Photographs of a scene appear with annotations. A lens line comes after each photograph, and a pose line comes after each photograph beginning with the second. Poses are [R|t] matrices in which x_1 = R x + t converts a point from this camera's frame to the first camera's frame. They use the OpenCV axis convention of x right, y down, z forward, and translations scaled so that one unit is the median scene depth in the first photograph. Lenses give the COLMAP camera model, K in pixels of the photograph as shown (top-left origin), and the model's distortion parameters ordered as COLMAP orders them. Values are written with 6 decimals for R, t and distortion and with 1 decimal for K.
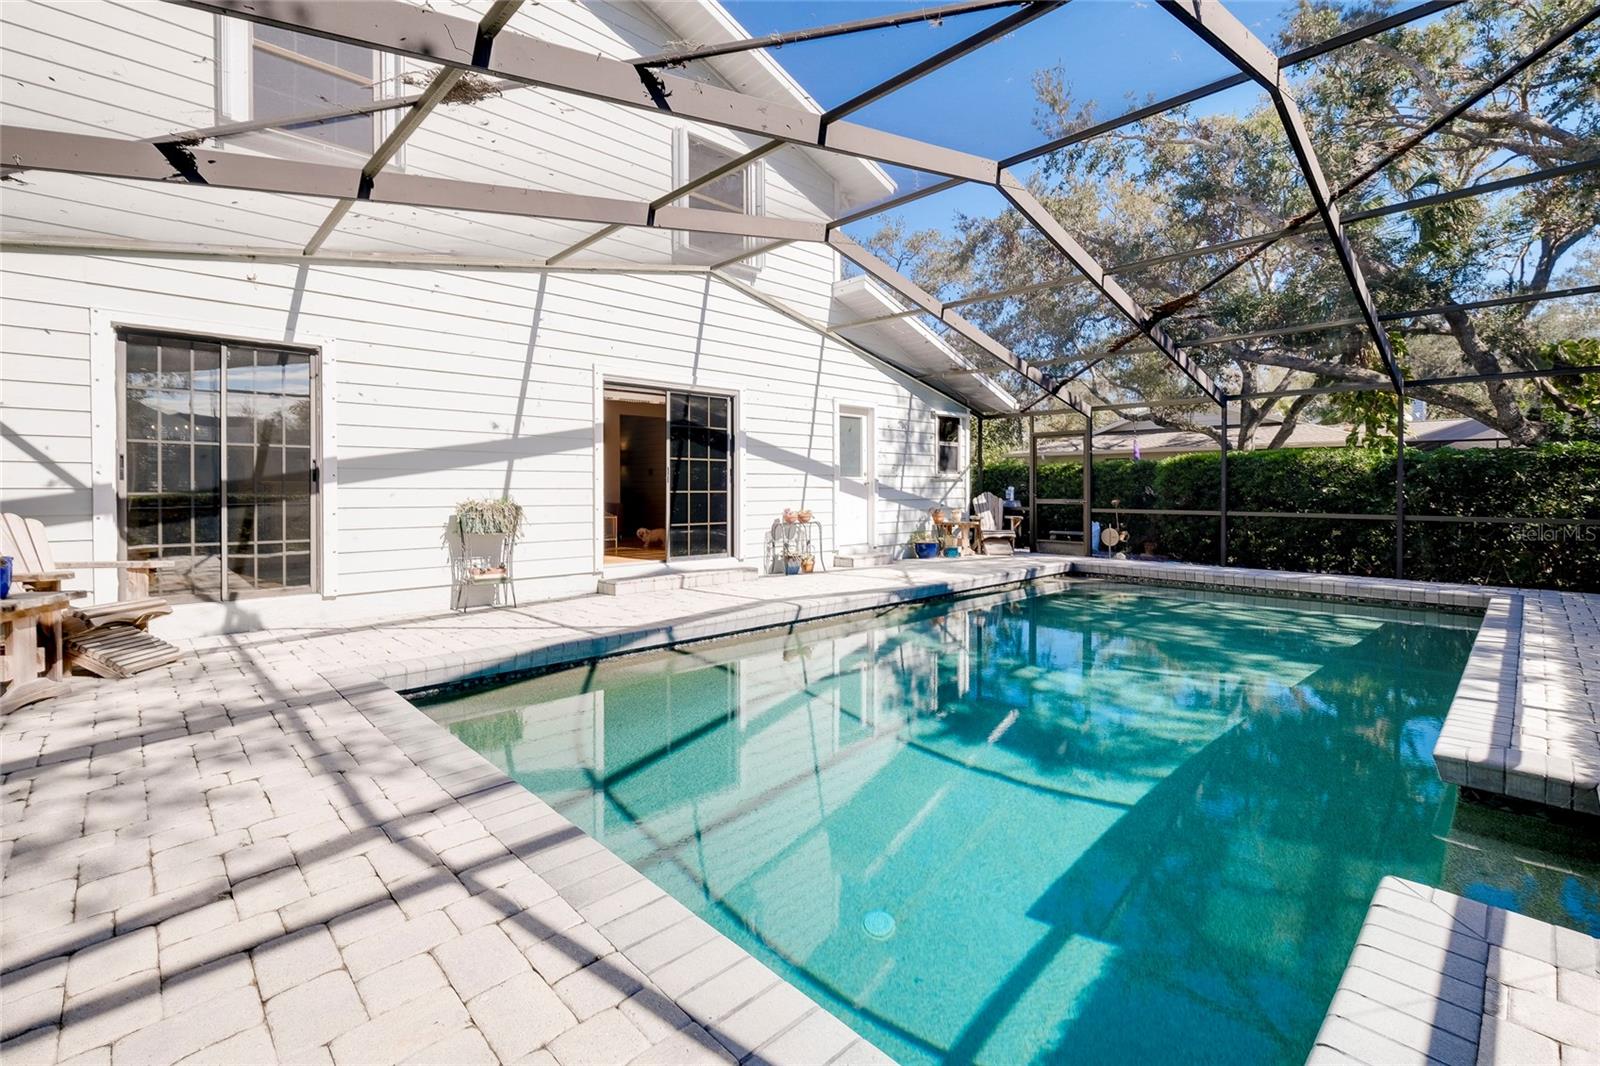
lens RADIAL K [[711.5, 0, 783.1], [0, 711.5, 497.0], [0, 0, 1]] dist [-0.005494, -0.000334]
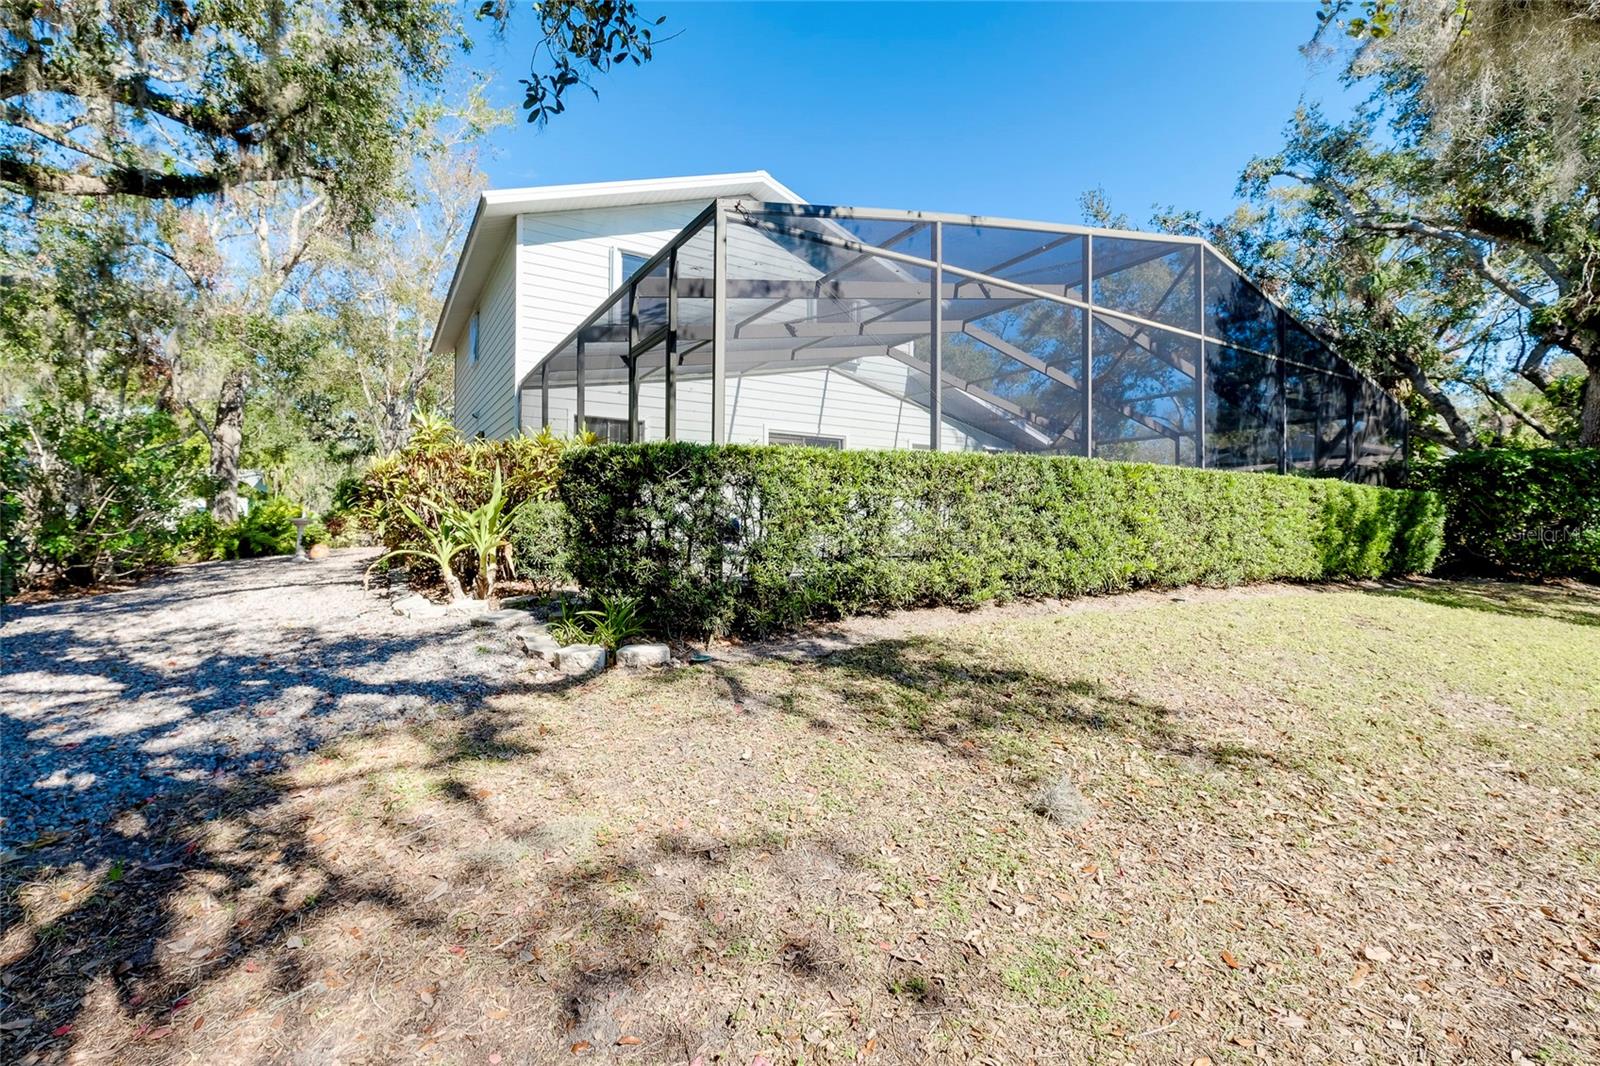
lens RADIAL K [[711.5, 0, 805.0], [0, 711.5, 530.6], [0, 0, 1]] dist [-0.005494, -0.000334]
pose [[0.982845, 0.004844, -0.184368, 0.129745], [-0.007643, 0.999866, -0.014476, 0.085421], [0.184273, 0.015637, 0.982751, -0.571997]]
